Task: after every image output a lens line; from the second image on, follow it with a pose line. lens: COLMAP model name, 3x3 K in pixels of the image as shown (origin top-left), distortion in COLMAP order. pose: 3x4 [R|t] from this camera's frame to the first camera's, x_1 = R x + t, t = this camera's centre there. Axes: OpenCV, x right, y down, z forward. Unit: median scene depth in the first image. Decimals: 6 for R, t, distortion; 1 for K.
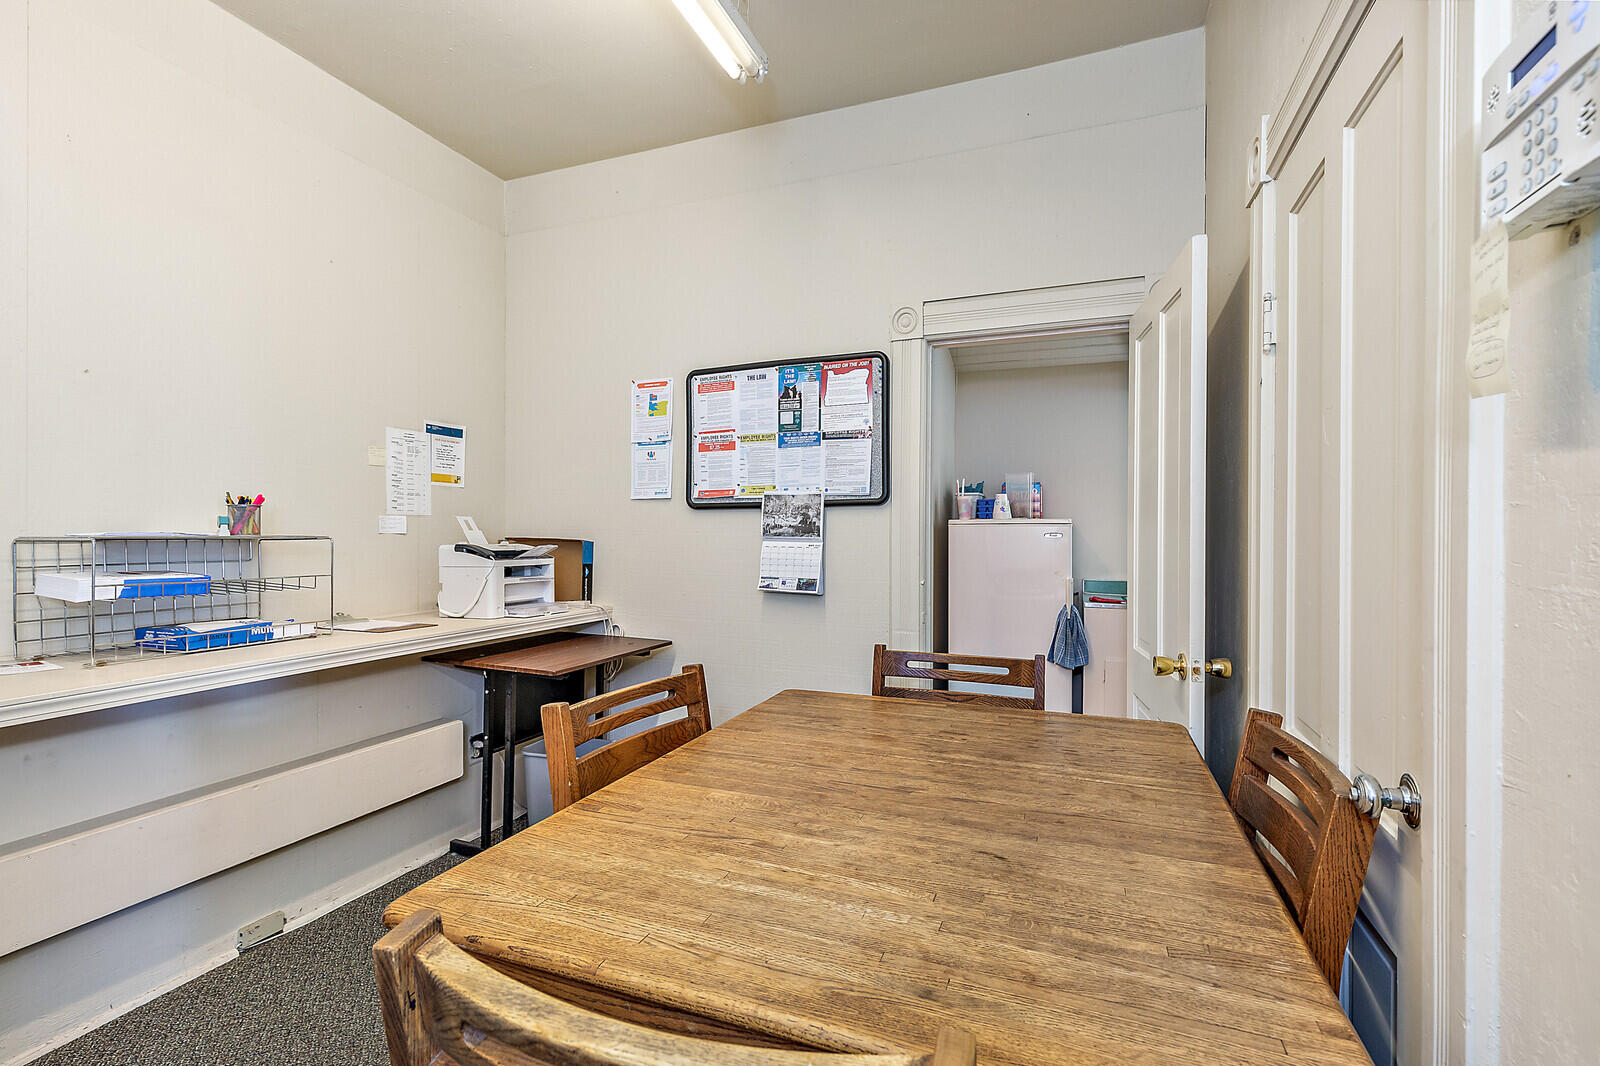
lens RADIAL K [[724.3, 0, 800.3], [0, 724.3, 535.1], [0, 0, 1]] dist [0.010343, -0.001316]
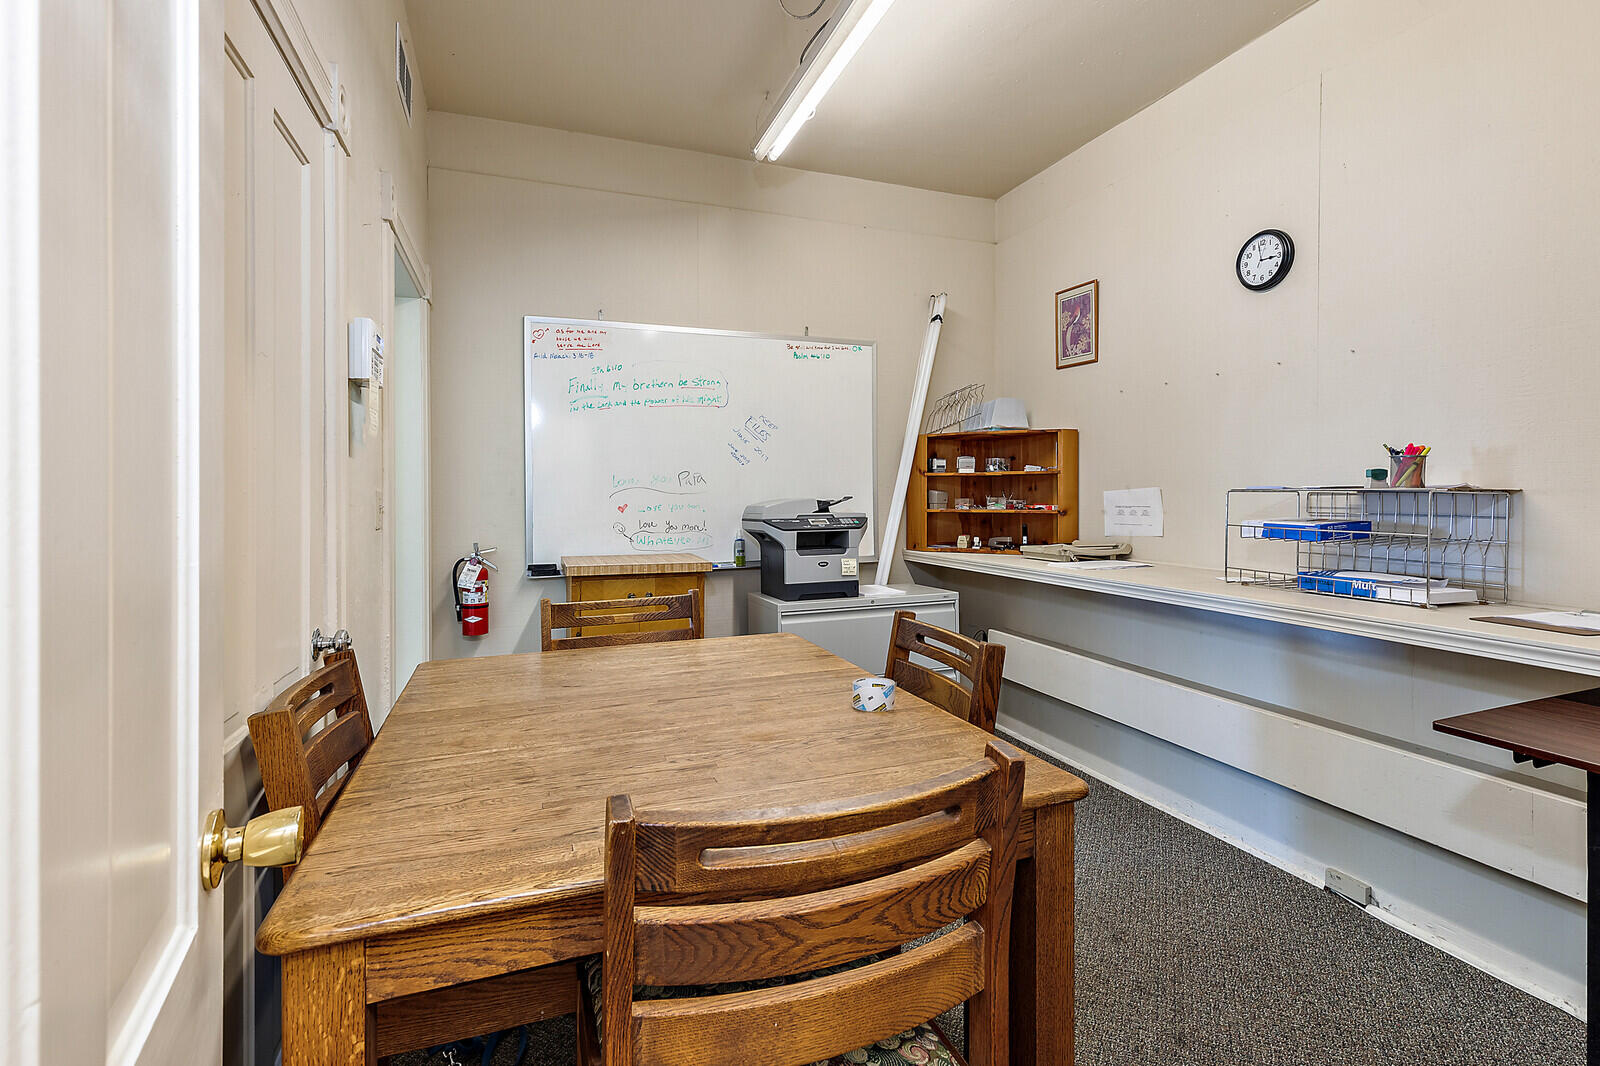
lens RADIAL K [[724.3, 0, 806.7], [0, 724.3, 495.9], [0, 0, 1]] dist [0.010343, -0.001316]
pose [[-0.736654, 0.001096, -0.676269, 0.658038], [0.000074, 0.999999, 0.001541, 0.013199], [0.676270, 0.001085, -0.736653, 1.726835]]
